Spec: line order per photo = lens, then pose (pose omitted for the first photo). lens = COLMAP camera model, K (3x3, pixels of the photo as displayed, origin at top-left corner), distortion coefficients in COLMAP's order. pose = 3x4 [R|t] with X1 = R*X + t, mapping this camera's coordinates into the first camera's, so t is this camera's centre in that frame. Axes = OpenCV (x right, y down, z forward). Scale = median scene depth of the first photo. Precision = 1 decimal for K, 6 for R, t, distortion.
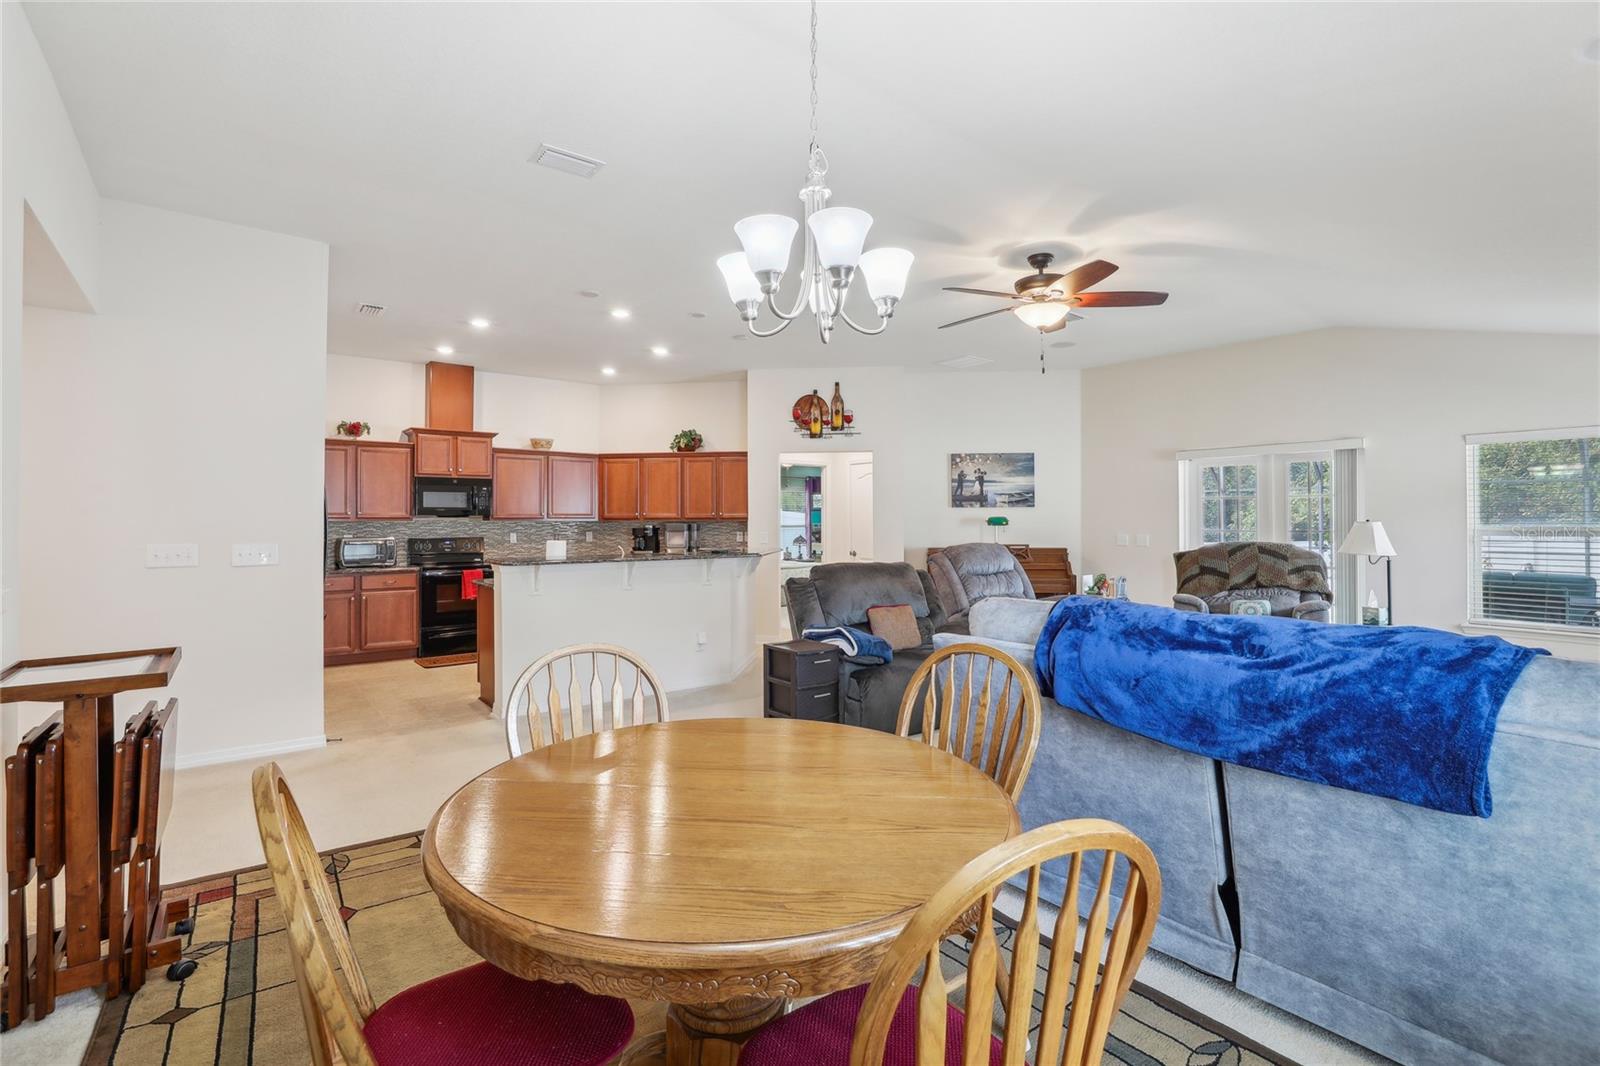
lens RADIAL K [[732.9, 0, 800.1], [0, 732.9, 523.3], [0, 0, 1]] dist [-0.030710, 0.012849]
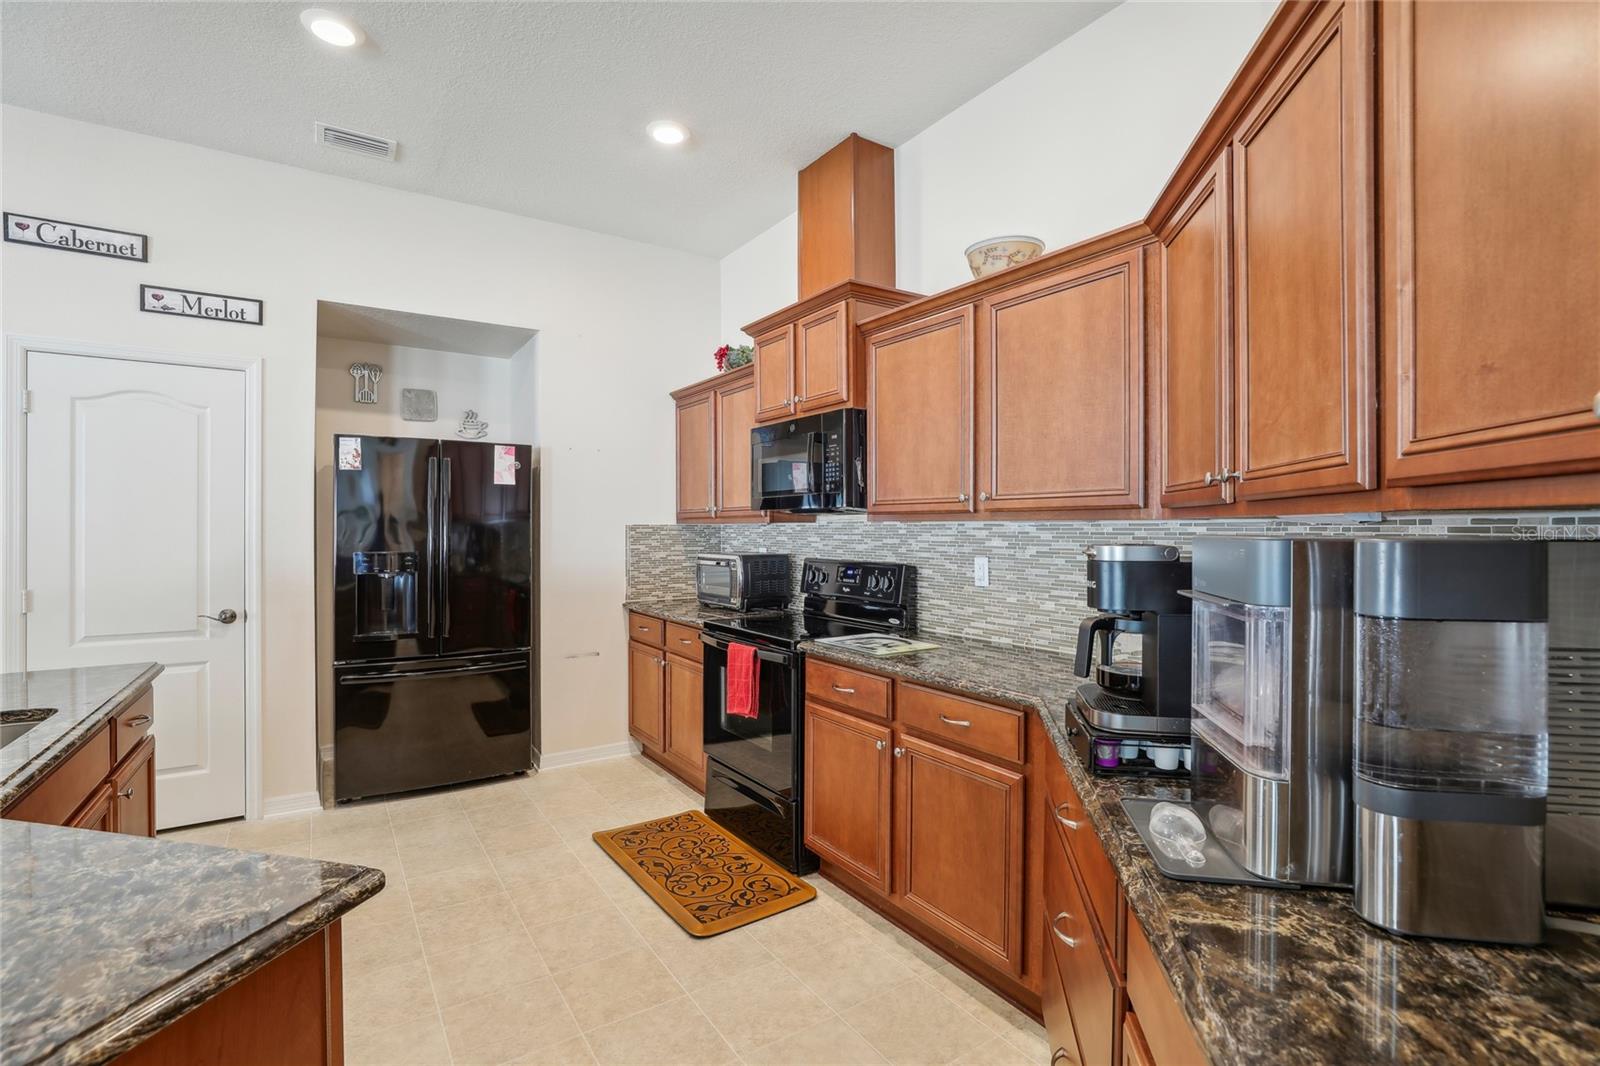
lens RADIAL K [[732.9, 0, 800.1], [0, 732.9, 523.3], [0, 0, 1]] dist [-0.030710, 0.012849]
pose [[-0.081369, -0.002275, -0.996681, -0.049263], [-0.001364, 0.999997, -0.002171, -0.001257], [0.996683, 0.001183, -0.081372, 0.982542]]
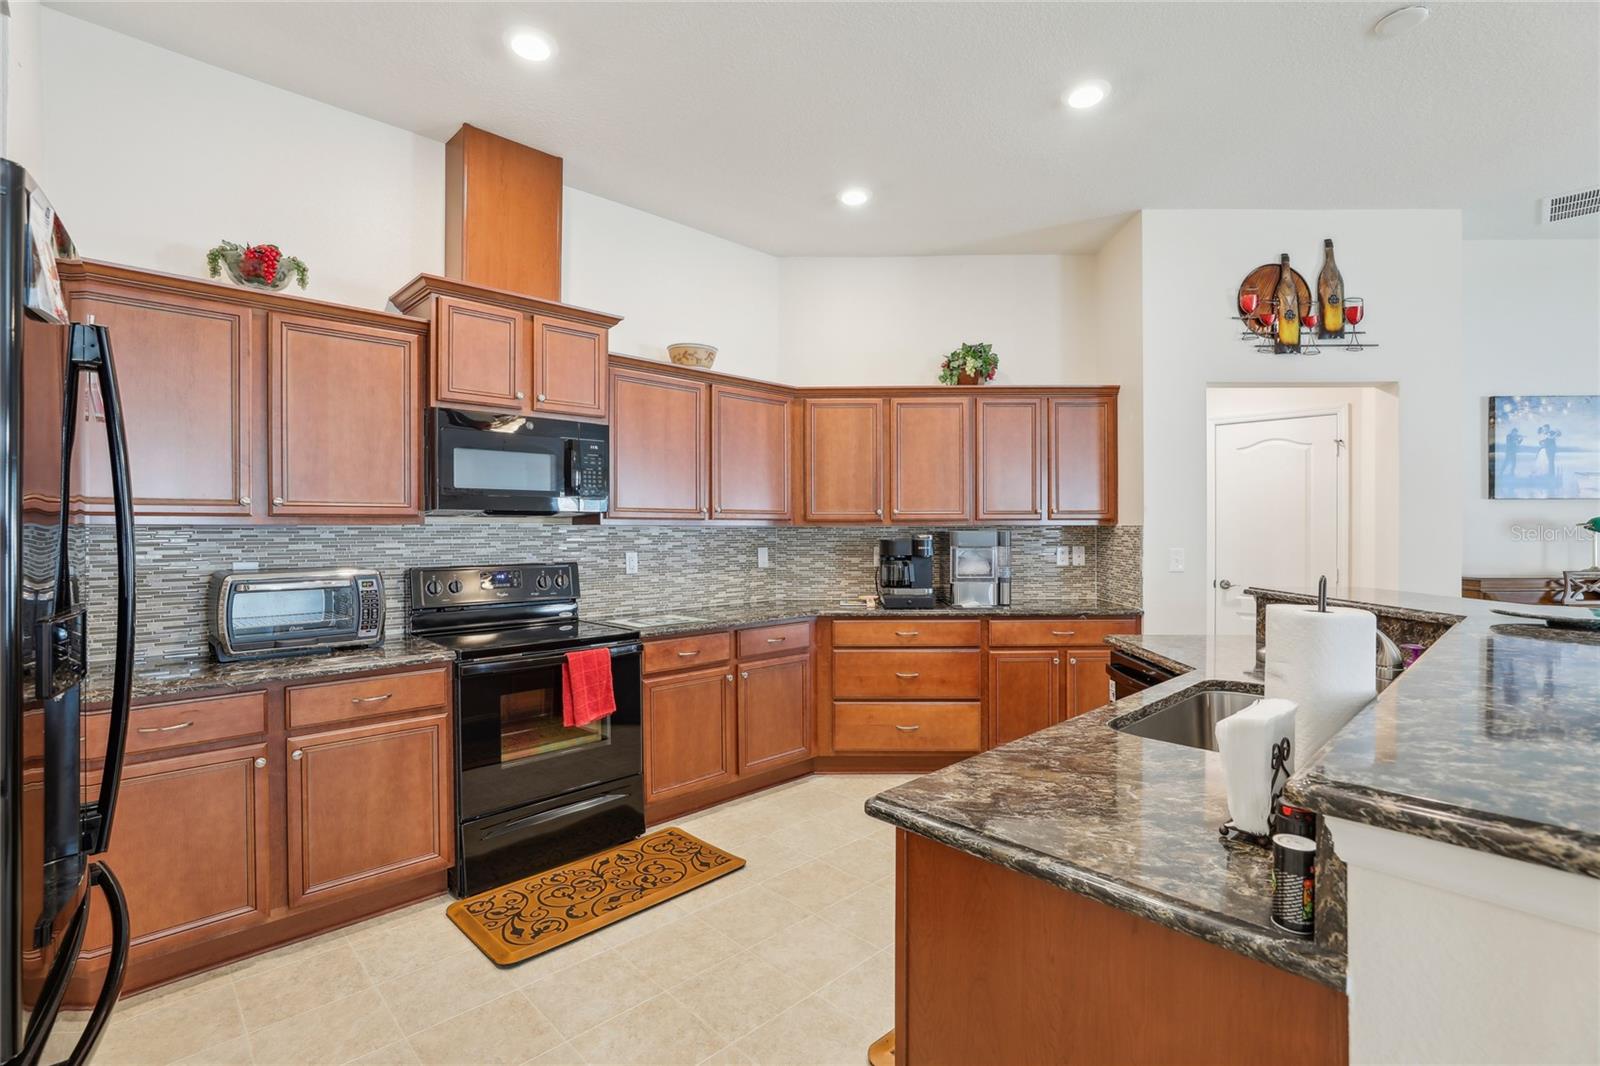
lens RADIAL K [[741.3, 0, 800.0], [0, 741.3, 533.0], [0, 0, 1]] dist [-0.031074, 0.015794]
pose [[0.994657, -0.001099, 0.103234, -0.348876], [0.000904, 0.999998, 0.001939, 0.001031], [-0.103236, -0.001835, 0.994655, 0.552015]]
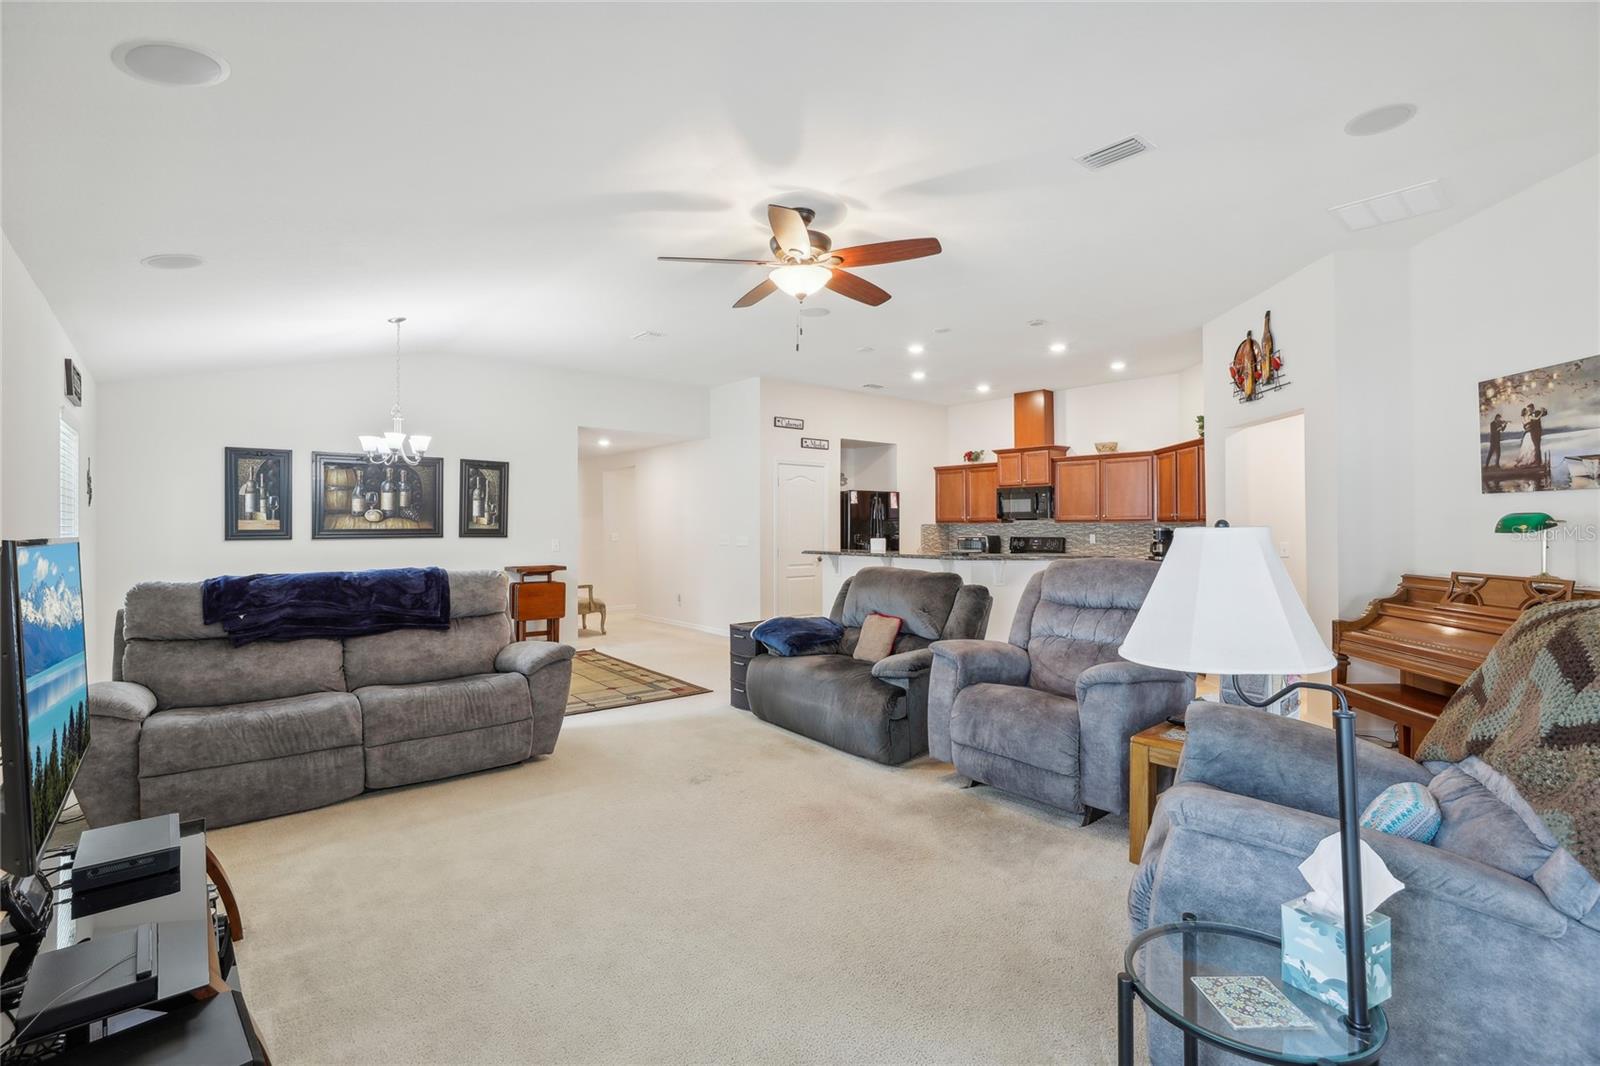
lens RADIAL K [[732.9, 0, 800.1], [0, 732.9, 523.3], [0, 0, 1]] dist [-0.030710, 0.012849]
pose [[0.042302, -0.000161, -0.999105, 0.682186], [-0.000221, 1.000000, -0.000171, -0.002274], [0.999105, 0.000228, 0.042302, 0.551891]]
